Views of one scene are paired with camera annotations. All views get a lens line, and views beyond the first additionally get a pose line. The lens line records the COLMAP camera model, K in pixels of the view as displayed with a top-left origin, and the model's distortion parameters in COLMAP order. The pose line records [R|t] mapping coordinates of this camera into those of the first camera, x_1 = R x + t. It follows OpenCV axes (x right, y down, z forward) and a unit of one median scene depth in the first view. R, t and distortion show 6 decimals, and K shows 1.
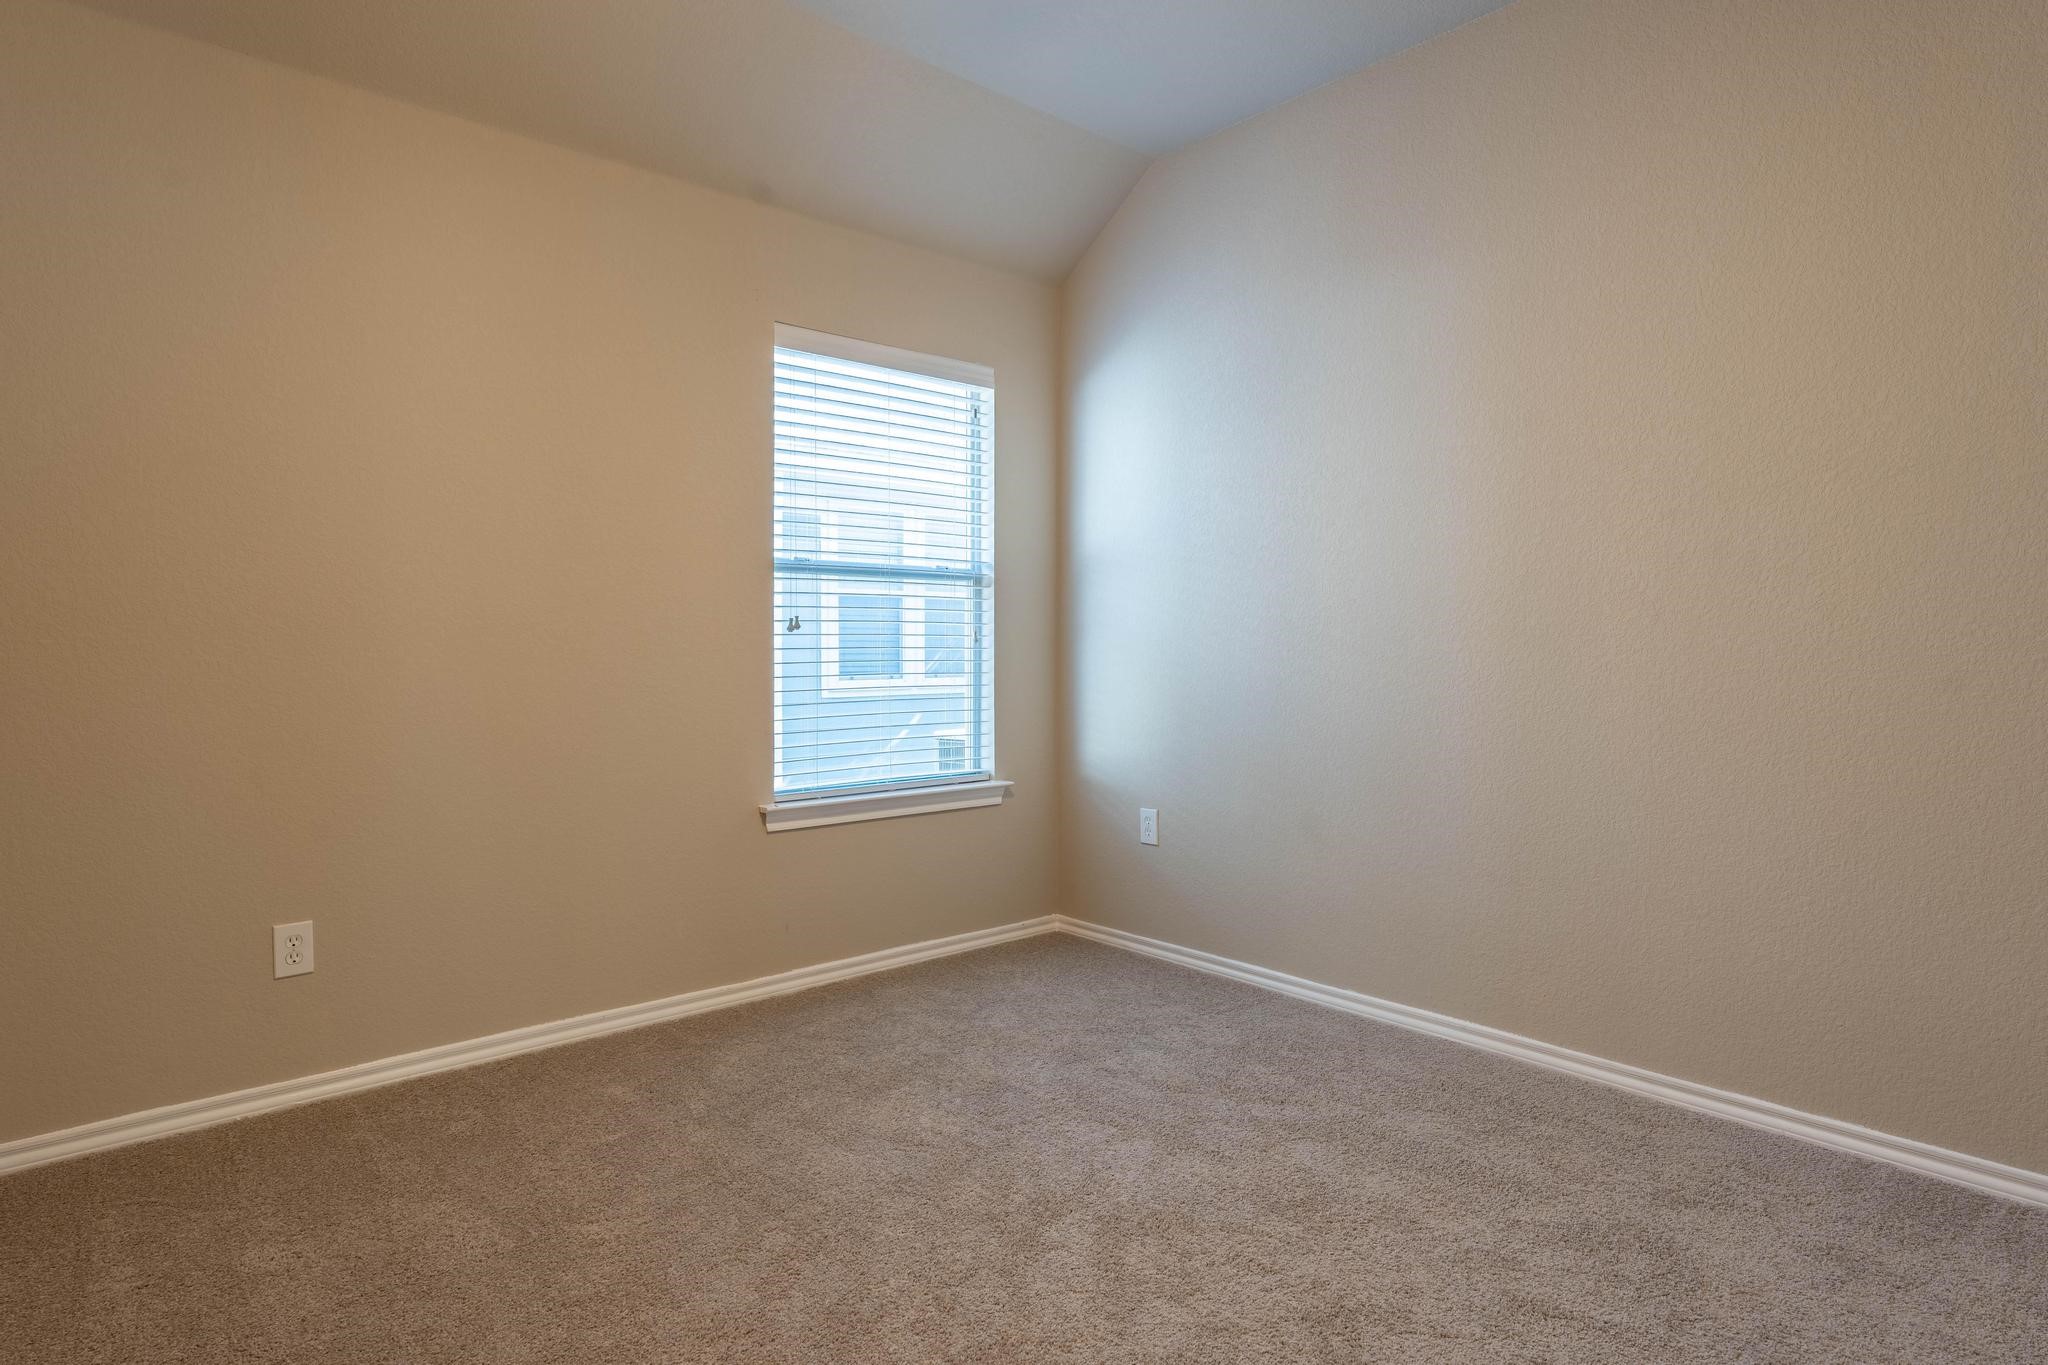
lens RADIAL K [[1068.5, 0, 899.9], [0, 1068.5, 662.1], [0, 0, 1]] dist [-0.009553, 0.002343]
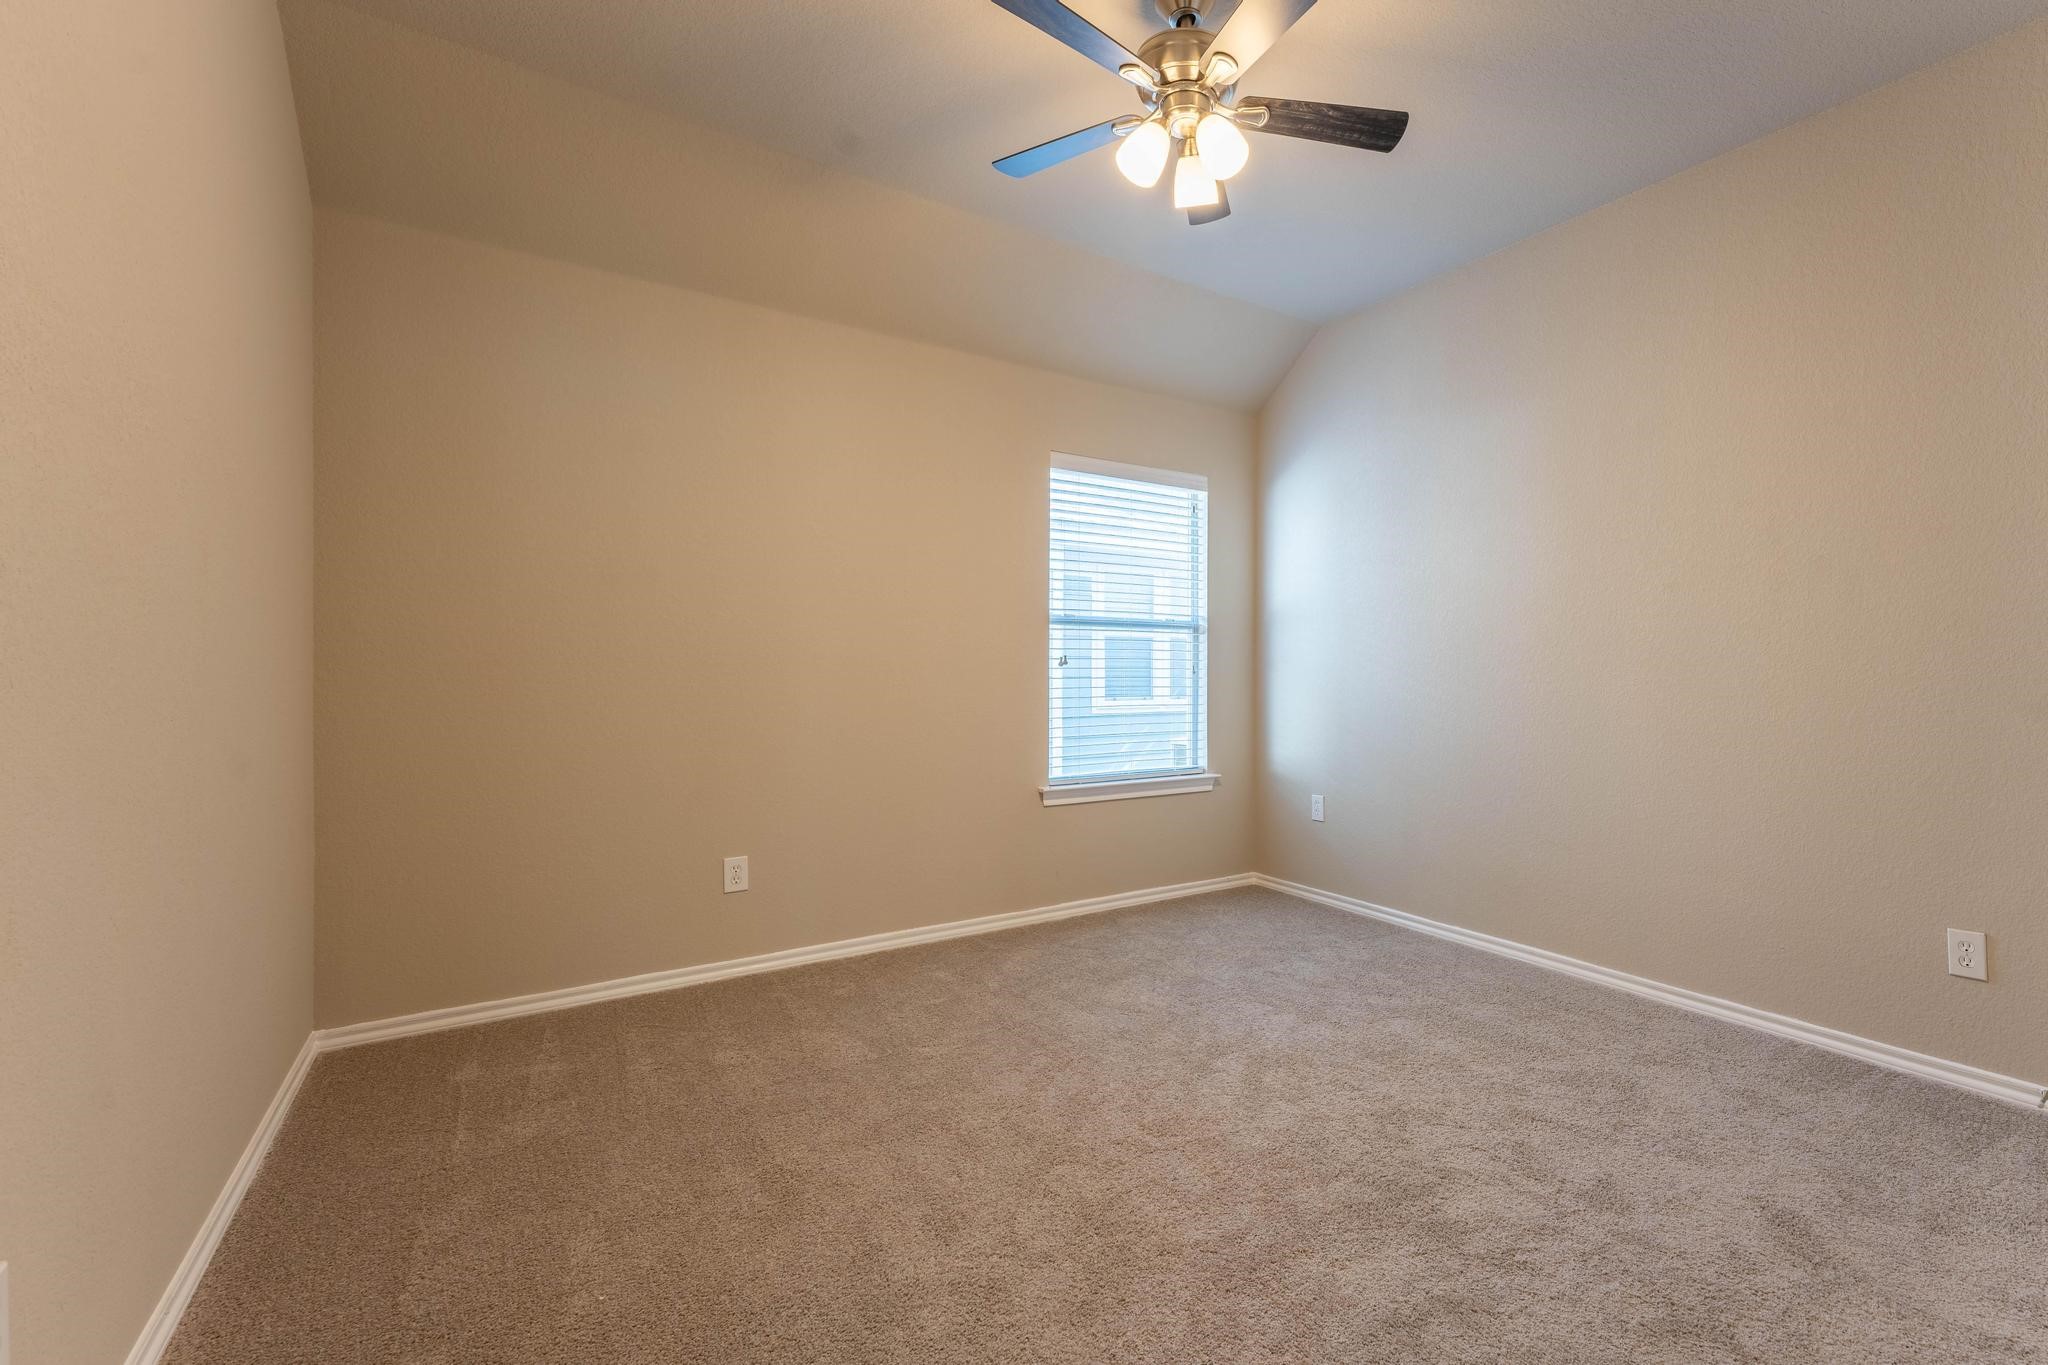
lens RADIAL K [[846.0, 0, 1042.0], [0, 846.0, 673.5], [0, 0, 1]] dist [-0.012651, 0.001948]
pose [[0.989974, 0.000961, -0.141244, 0.048865], [-0.003071, 0.999887, -0.014722, -0.003295], [0.141214, 0.015008, 0.989865, -0.186305]]
